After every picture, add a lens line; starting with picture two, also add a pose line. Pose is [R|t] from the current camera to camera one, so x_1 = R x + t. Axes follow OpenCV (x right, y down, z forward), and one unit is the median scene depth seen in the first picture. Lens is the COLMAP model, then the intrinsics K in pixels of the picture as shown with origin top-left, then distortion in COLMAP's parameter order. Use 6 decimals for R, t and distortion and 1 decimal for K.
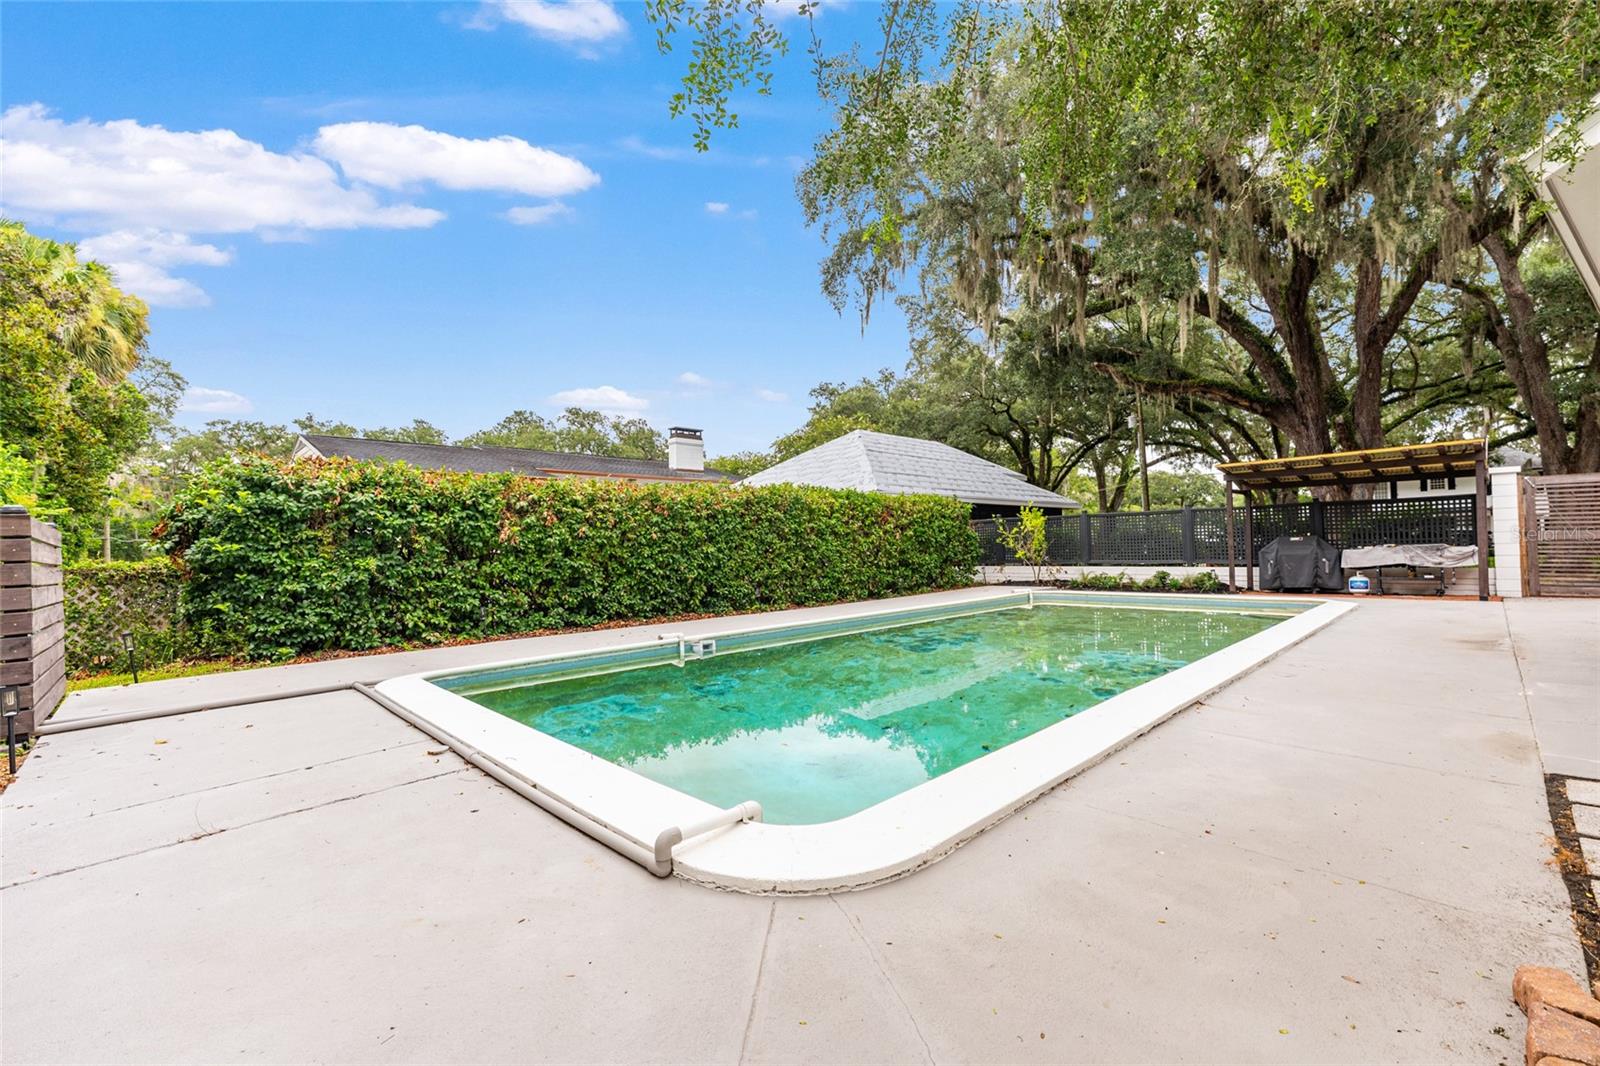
lens RADIAL K [[671.9, 0, 804.0], [0, 671.9, 531.4], [0, 0, 1]] dist [0.001118, -0.000172]
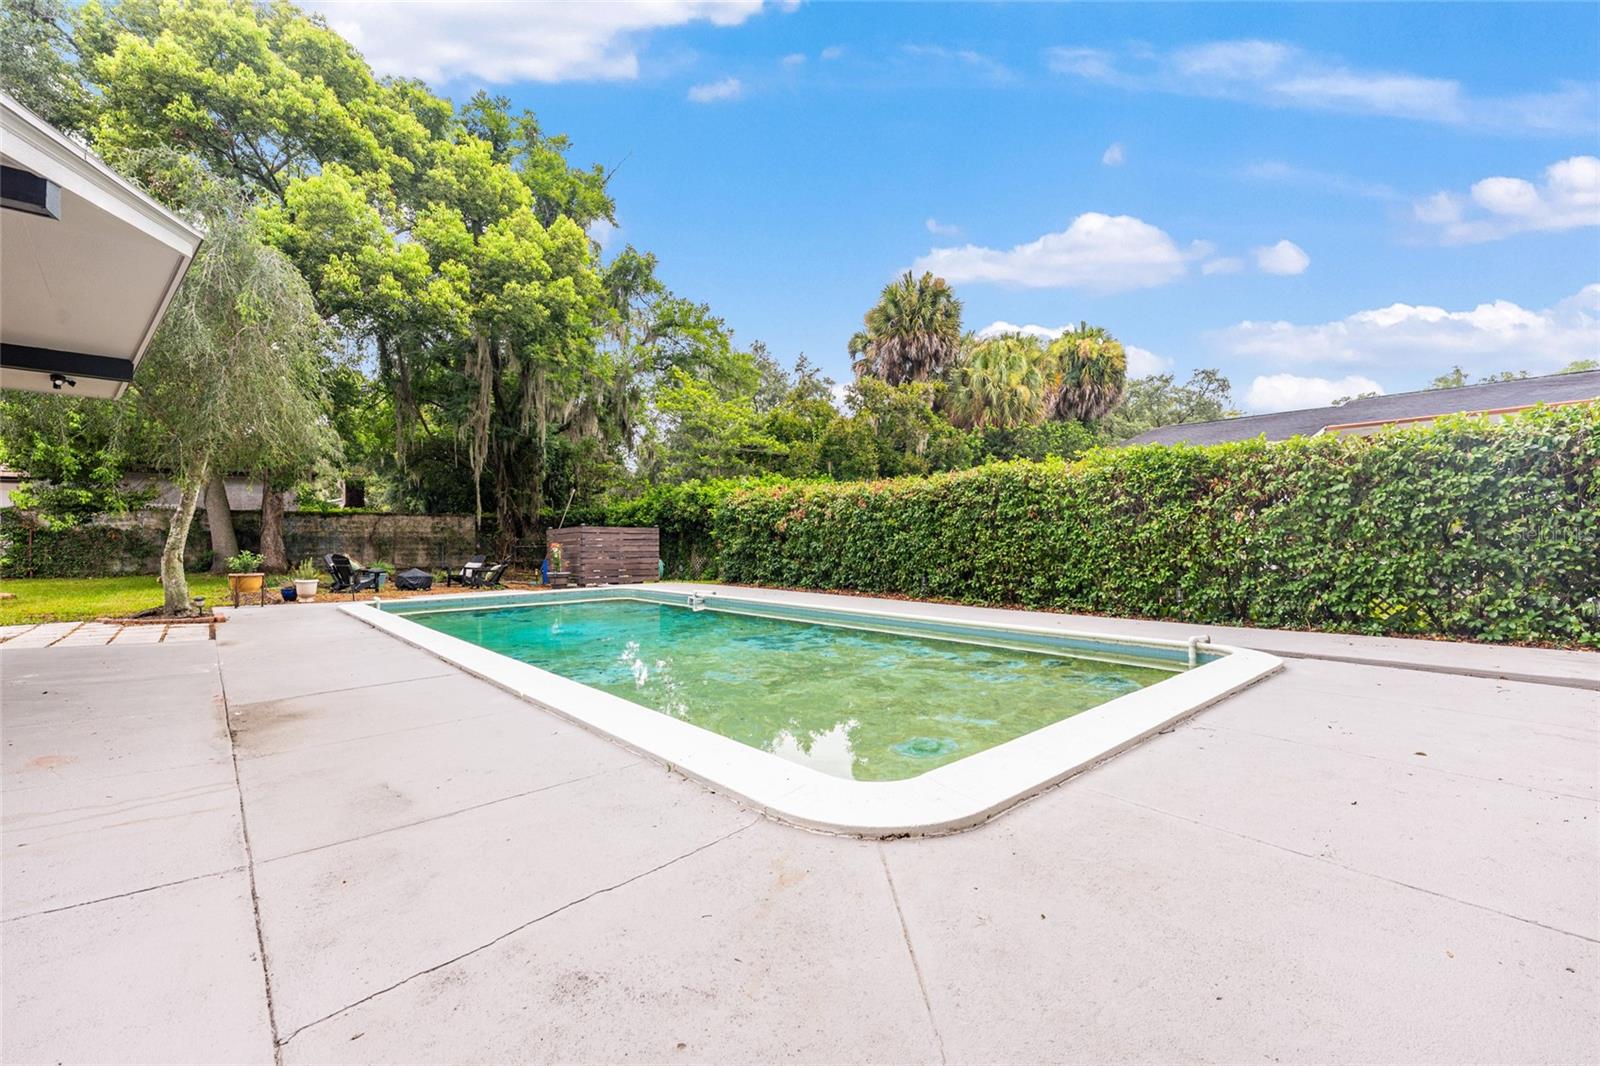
lens RADIAL K [[666.0, 0, 807.2], [0, 666.0, 537.6], [0, 0, 1]] dist [-0.002852, 0.000058]
pose [[-0.042592, 0.023441, -0.998818, 0.812139], [0.034433, 0.999165, 0.021981, -0.000567], [0.998499, -0.033456, -0.043363, 0.777056]]
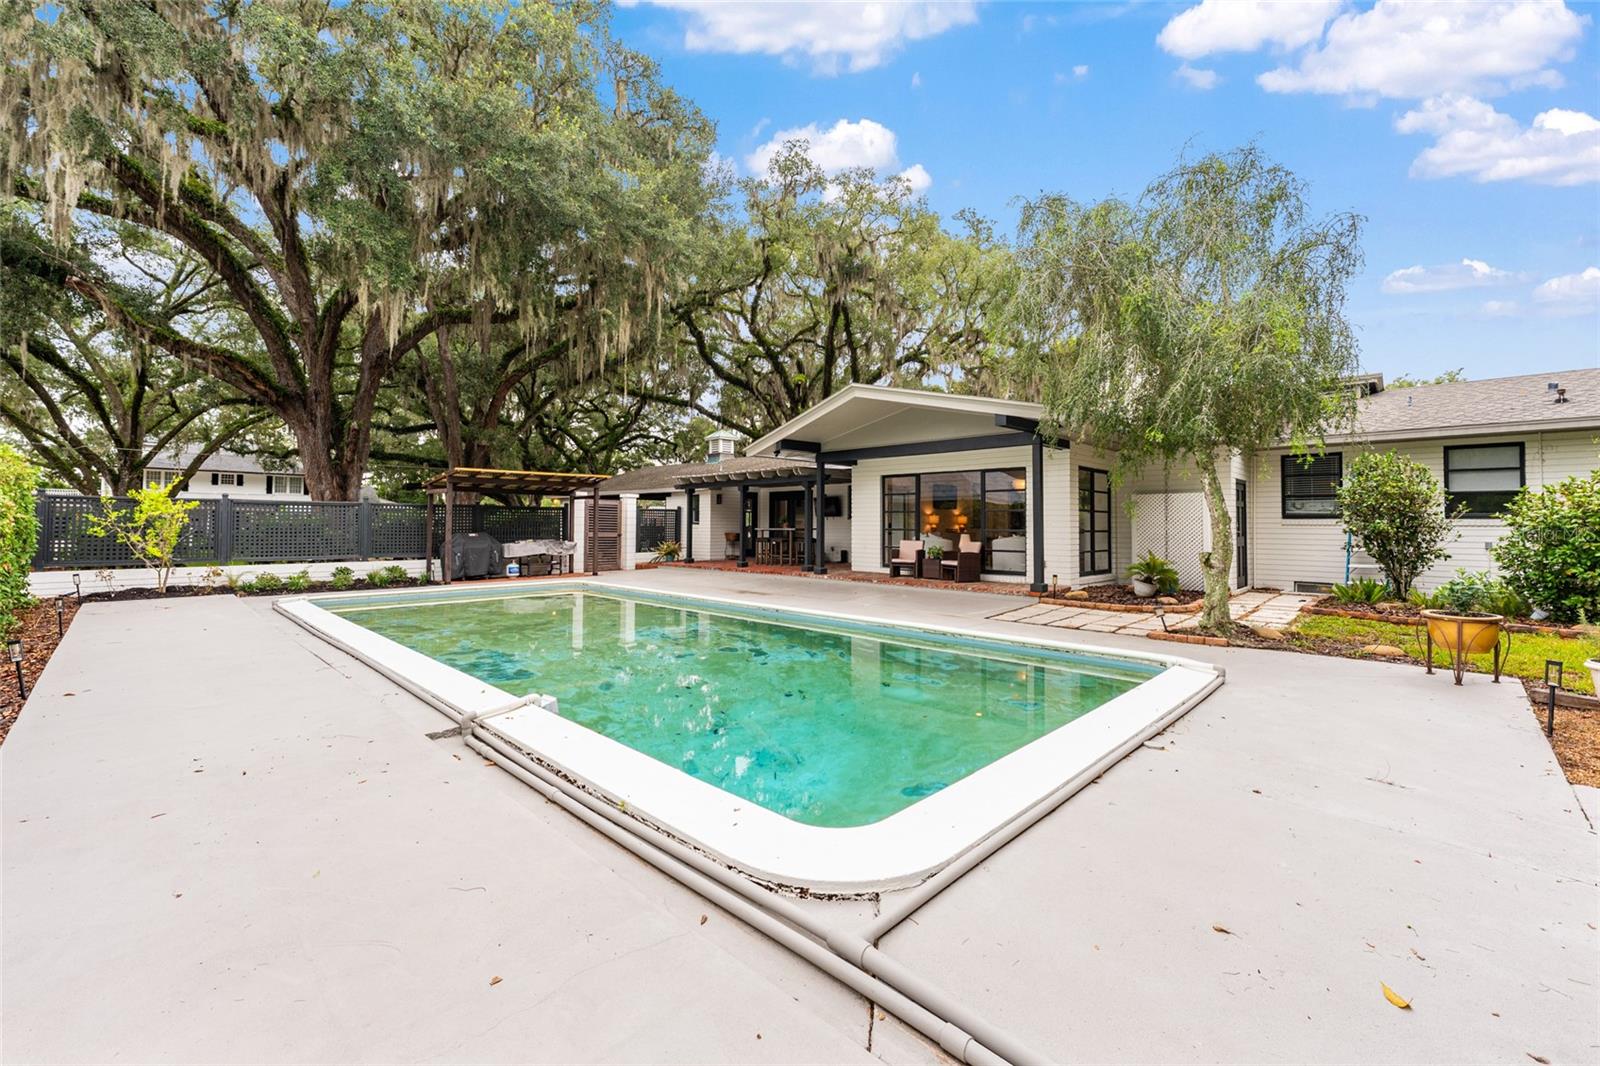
lens RADIAL K [[647.6, 0, 795.7], [0, 647.6, 507.7], [0, 0, 1]] dist [0.000157, -0.000044]
pose [[-0.021572, 0.050032, 0.998515, -0.443776], [-0.028231, 0.998318, -0.050632, 0.005259], [-0.999369, -0.029282, -0.020123, 0.450245]]
